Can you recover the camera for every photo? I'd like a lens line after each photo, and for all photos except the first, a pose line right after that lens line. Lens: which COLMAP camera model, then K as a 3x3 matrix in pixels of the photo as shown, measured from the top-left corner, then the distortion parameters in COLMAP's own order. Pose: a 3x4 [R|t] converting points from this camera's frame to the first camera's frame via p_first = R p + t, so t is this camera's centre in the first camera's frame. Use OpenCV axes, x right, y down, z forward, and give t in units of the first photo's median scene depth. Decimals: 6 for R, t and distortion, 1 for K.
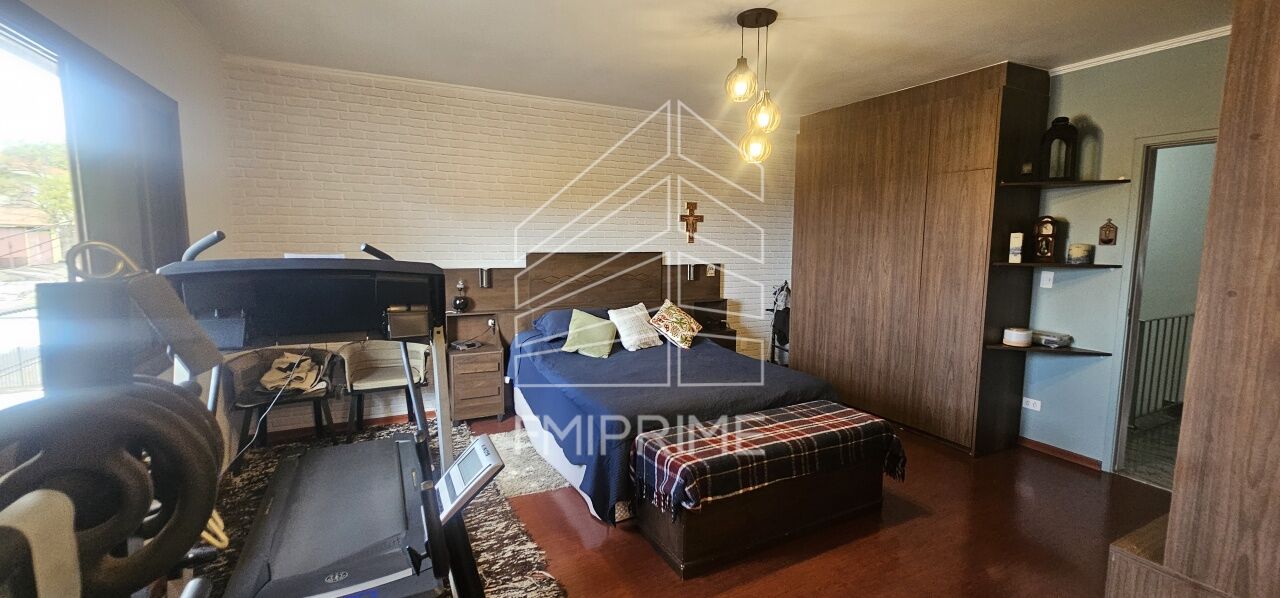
lens RADIAL K [[520.9, 0, 640.0], [0, 520.9, 289.6], [0, 0, 1]] dist [0.000451, -0.000185]
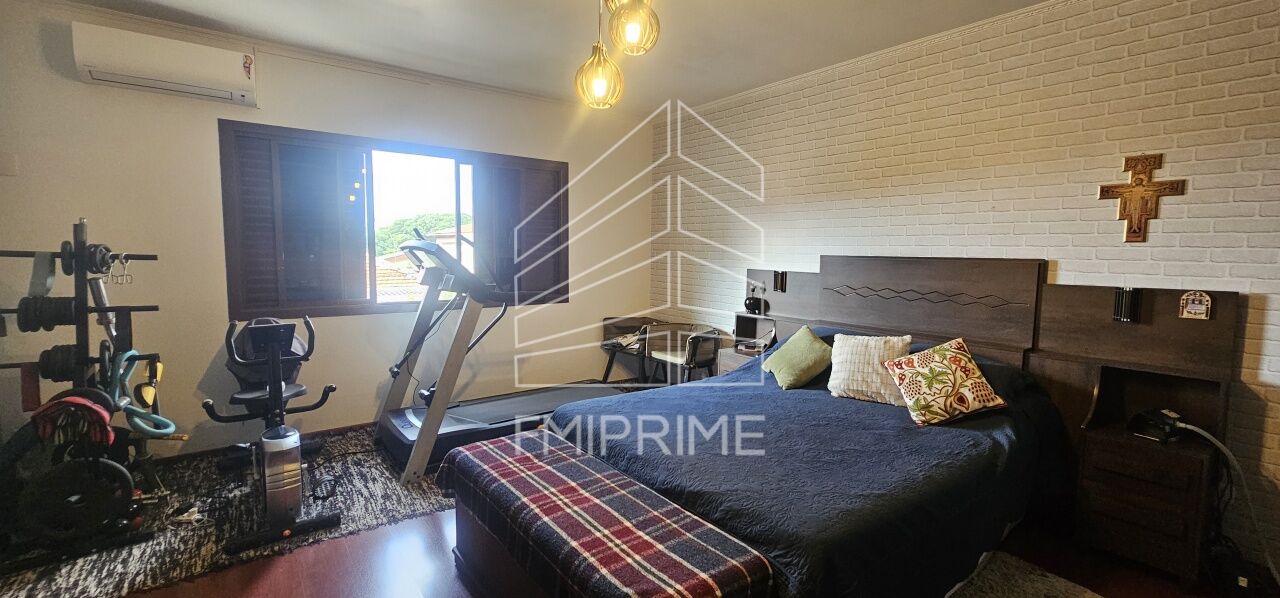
lens RADIAL K [[516.6, 0, 639.3], [0, 516.6, 291.7], [0, 0, 1]] dist [-0.000011, 0.000019]
pose [[0.191512, 0.075001, -0.978620, 0.622785], [-0.108587, 0.992574, 0.054820, -0.030052], [0.975465, 0.095766, 0.198234, 0.630104]]
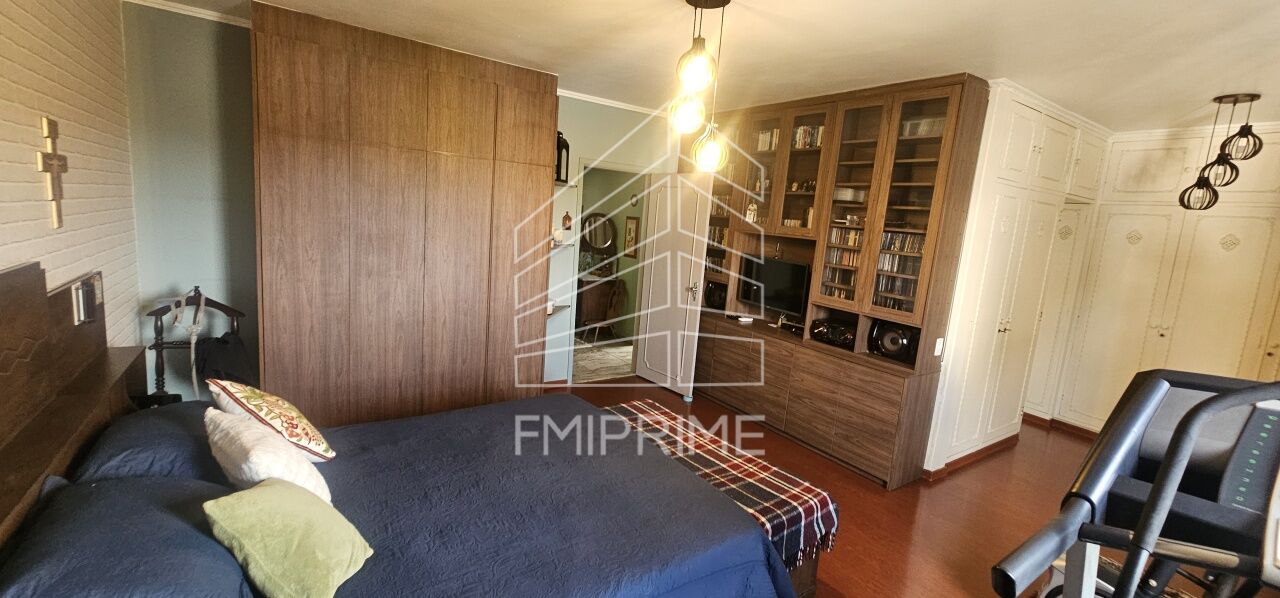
lens RADIAL K [[520.9, 0, 640.0], [0, 520.9, 289.6], [0, 0, 1]] dist [0.000451, -0.000185]
pose [[-0.129874, -0.161715, 0.978254, -0.445991], [0.023234, 0.985843, 0.166054, -0.130343], [-0.991258, 0.044295, -0.124278, 0.825129]]
